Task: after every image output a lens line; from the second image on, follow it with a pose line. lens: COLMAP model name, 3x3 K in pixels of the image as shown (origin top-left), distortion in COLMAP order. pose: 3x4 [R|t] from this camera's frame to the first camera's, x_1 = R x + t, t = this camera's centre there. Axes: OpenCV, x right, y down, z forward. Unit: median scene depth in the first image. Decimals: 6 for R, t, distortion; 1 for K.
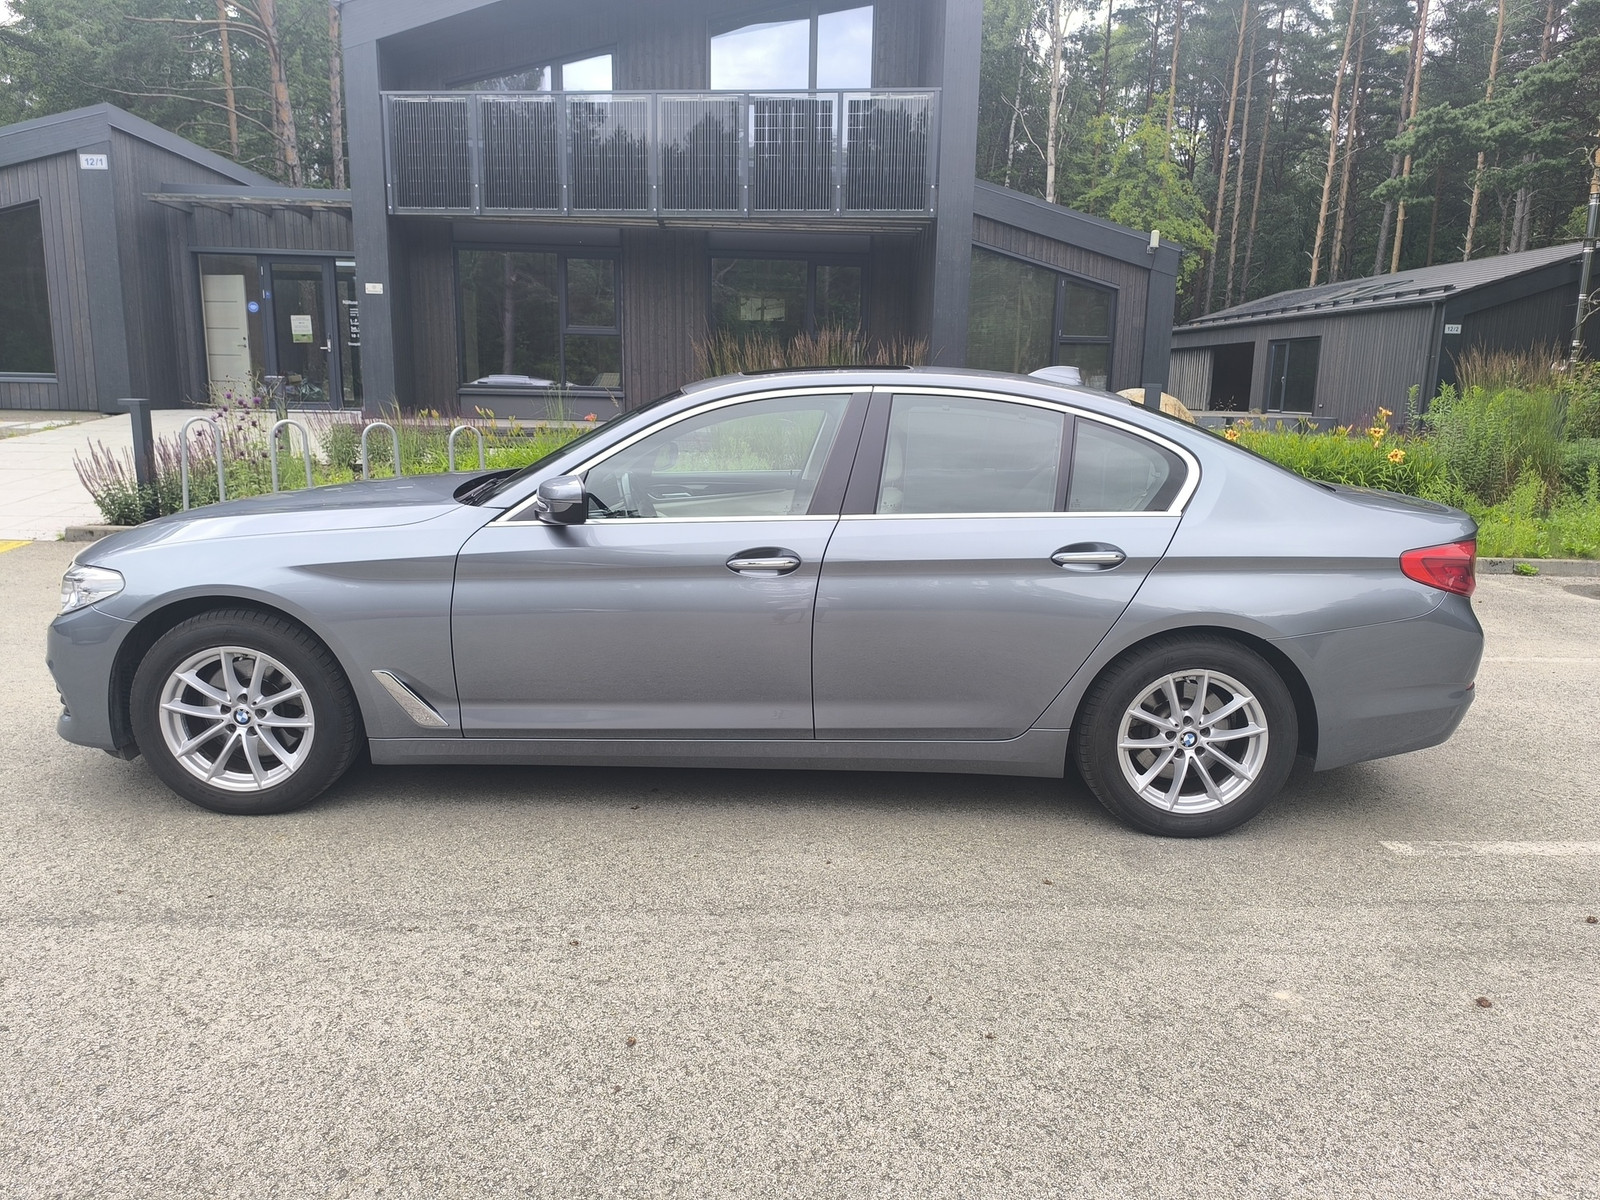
lens RADIAL K [[1076.1, 0, 800.0], [0, 1076.1, 600.0], [0, 0, 1]] dist [0.010857, 0.001604]
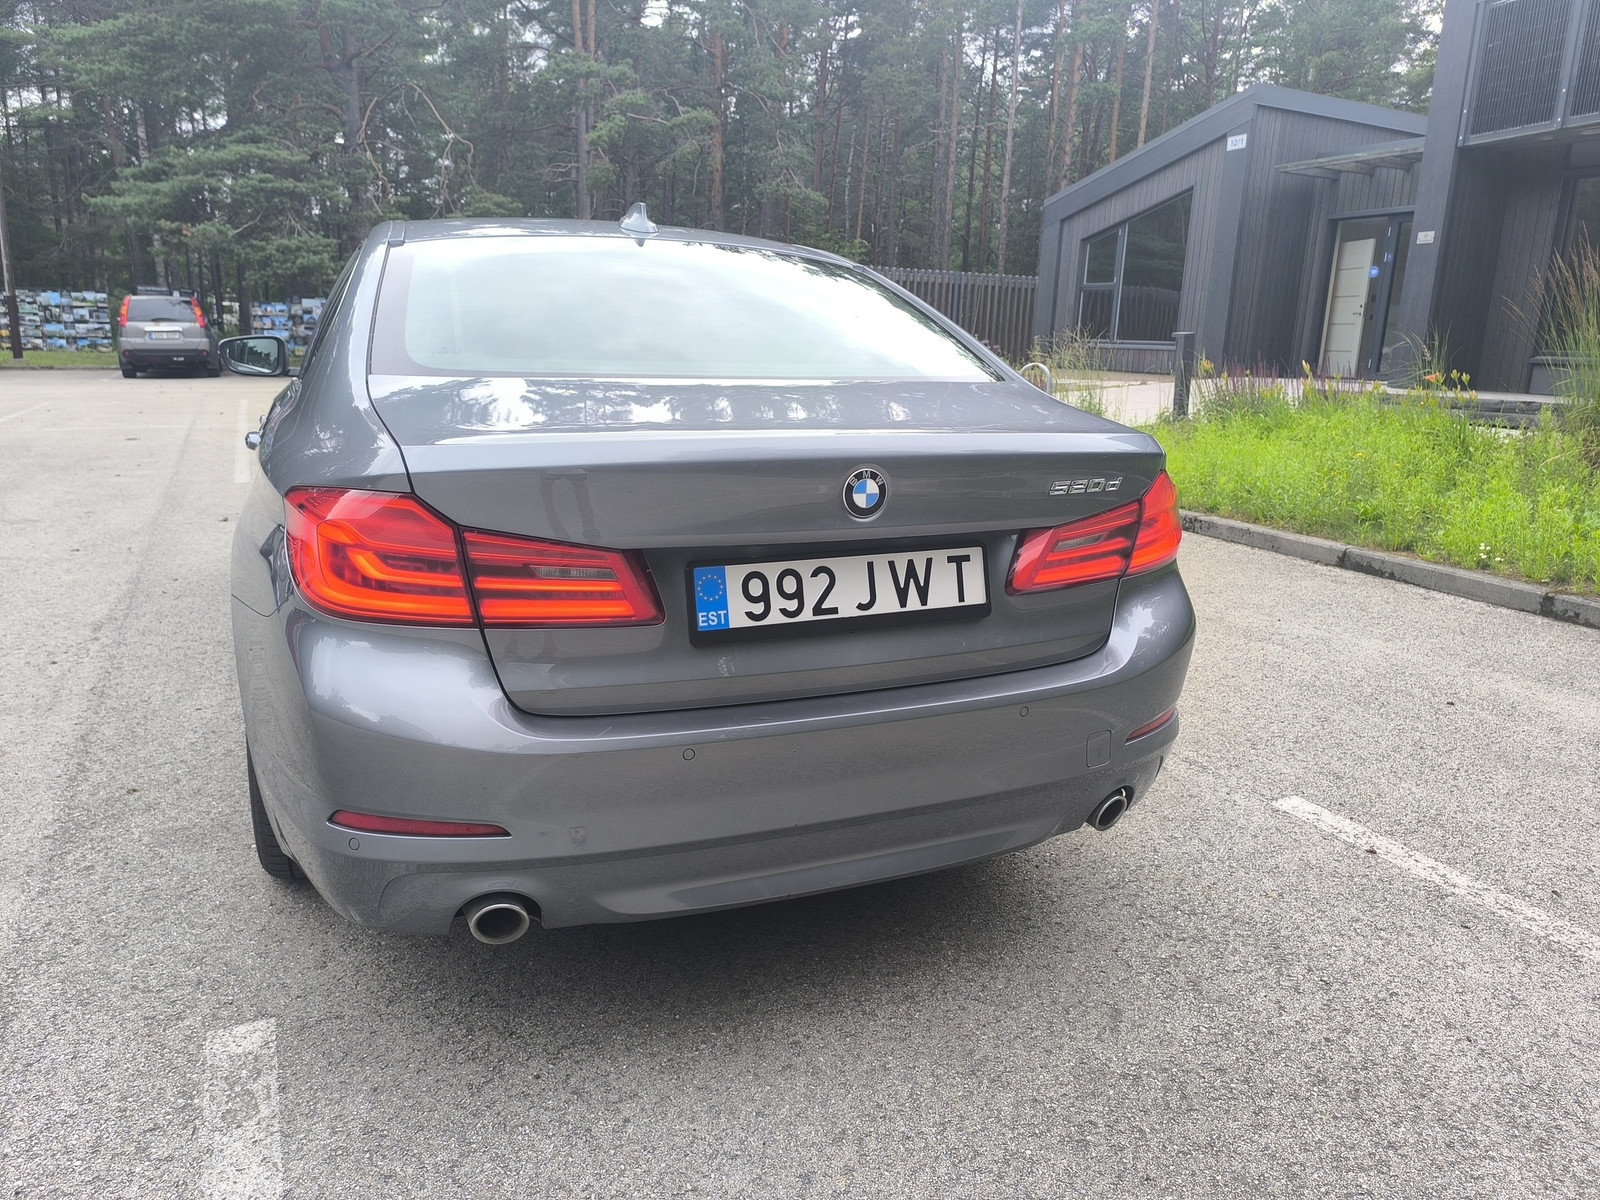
lens RADIAL K [[1089.4, 0, 800.0], [0, 1089.4, 600.0], [0, 0, 1]] dist [-0.000251, -0.004412]
pose [[0.406498, 0.206766, -0.889948, 0.224625], [-0.202949, 0.970156, 0.132701, -0.020736], [0.890826, 0.126671, 0.436329, 0.203071]]
